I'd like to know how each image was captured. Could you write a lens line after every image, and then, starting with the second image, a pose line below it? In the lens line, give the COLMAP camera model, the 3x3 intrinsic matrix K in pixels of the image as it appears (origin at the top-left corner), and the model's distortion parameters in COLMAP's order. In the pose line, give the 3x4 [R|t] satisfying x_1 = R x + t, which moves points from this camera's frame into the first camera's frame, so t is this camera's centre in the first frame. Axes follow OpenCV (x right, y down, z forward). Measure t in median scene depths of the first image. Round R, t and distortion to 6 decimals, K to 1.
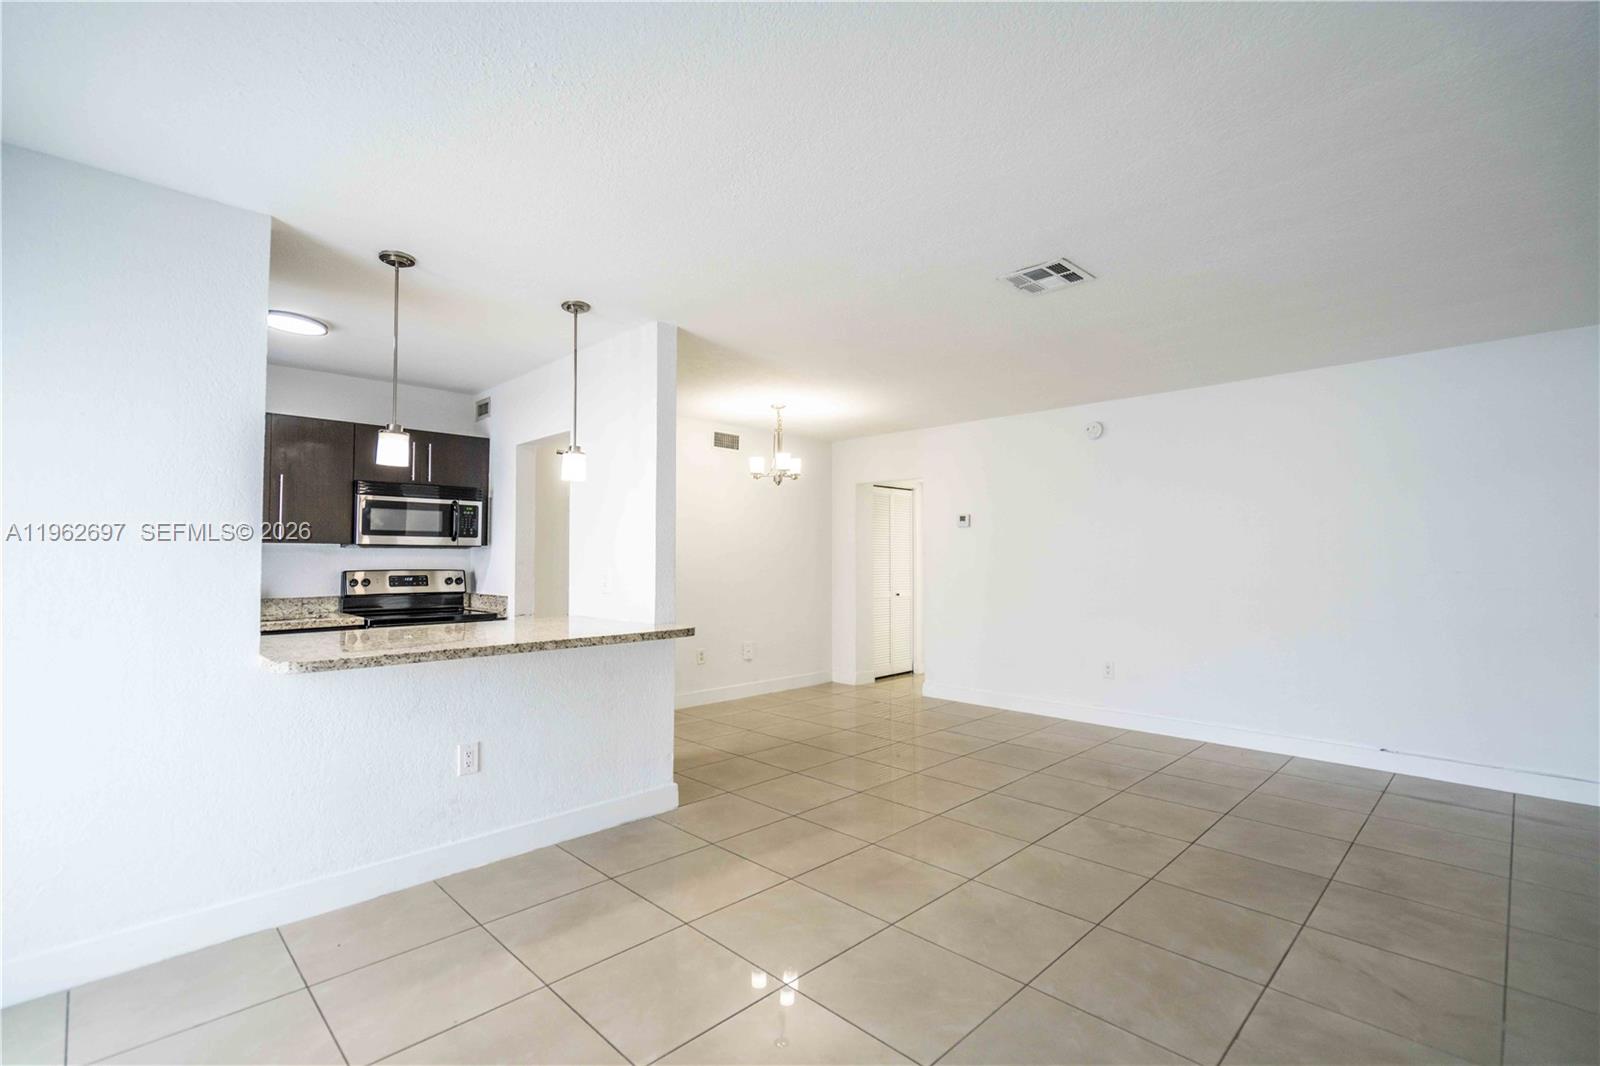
lens RADIAL K [[724.3, 0, 812.3], [0, 724.3, 527.6], [0, 0, 1]] dist [0.000101, 0.000357]
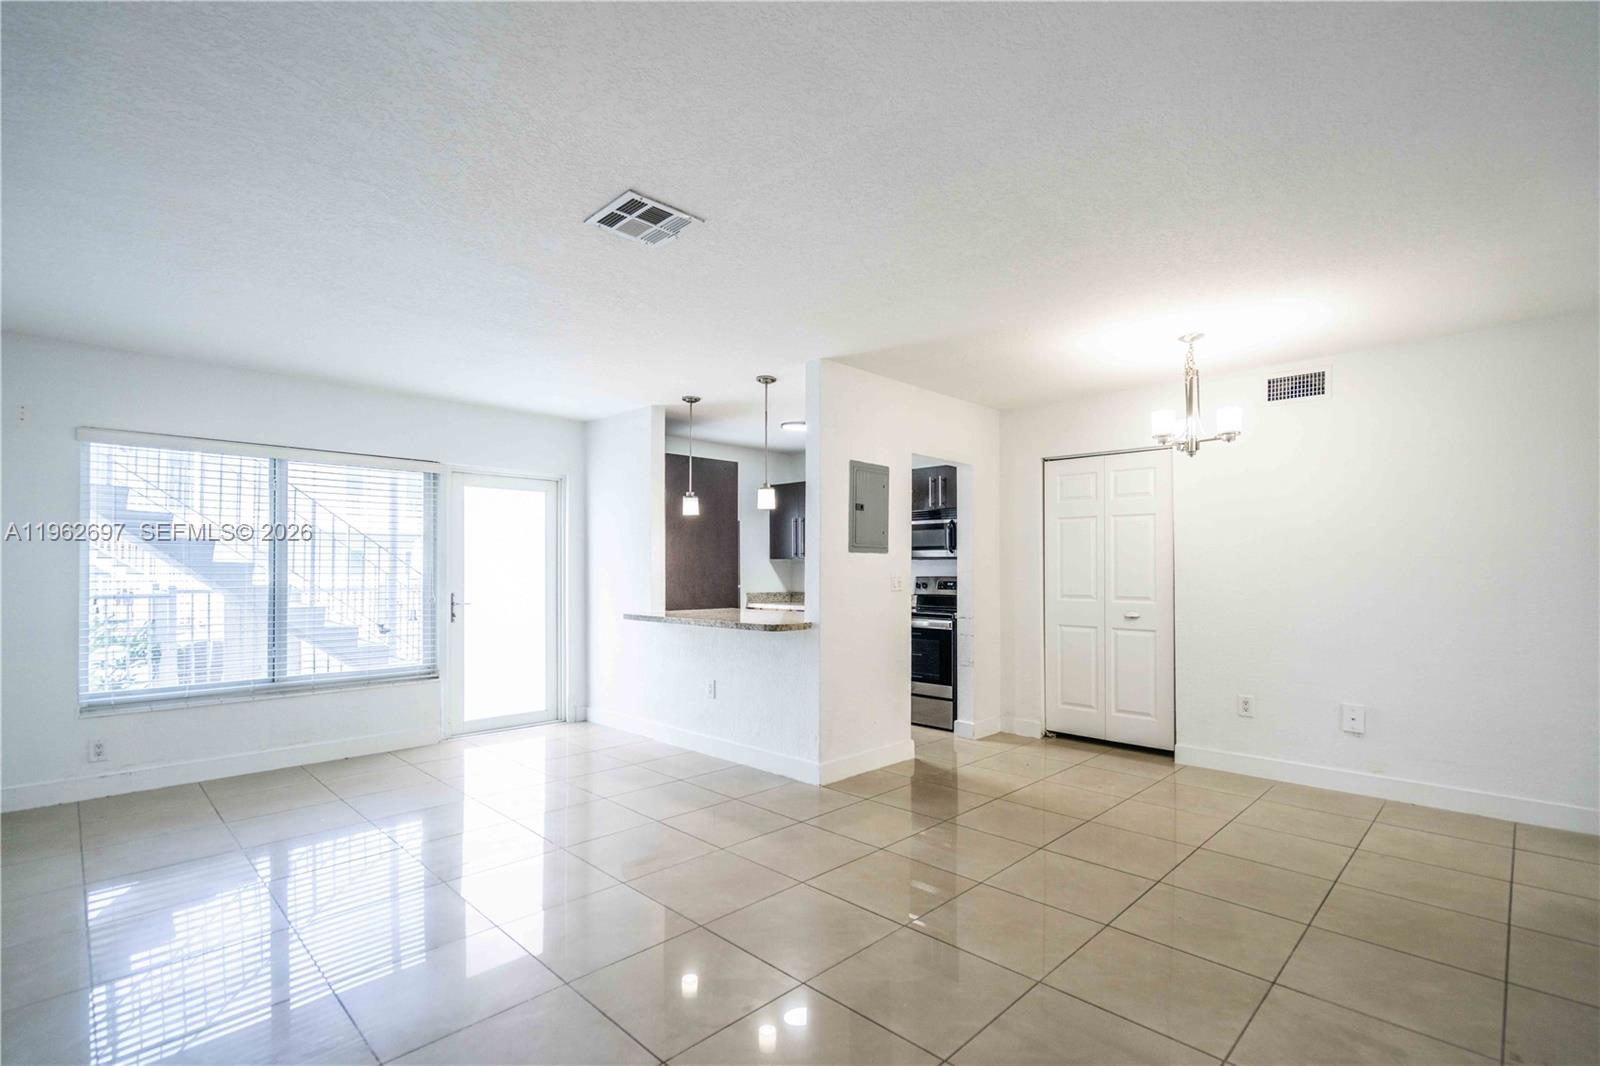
lens RADIAL K [[733.6, 0, 796.7], [0, 733.6, 529.8], [0, 0, 1]] dist [0.000785, 0.000167]
pose [[-0.003985, -0.060824, -0.998141, 1.030802], [0.039385, 0.997364, -0.060934, 0.061848], [0.999216, -0.039554, -0.001579, 1.040732]]
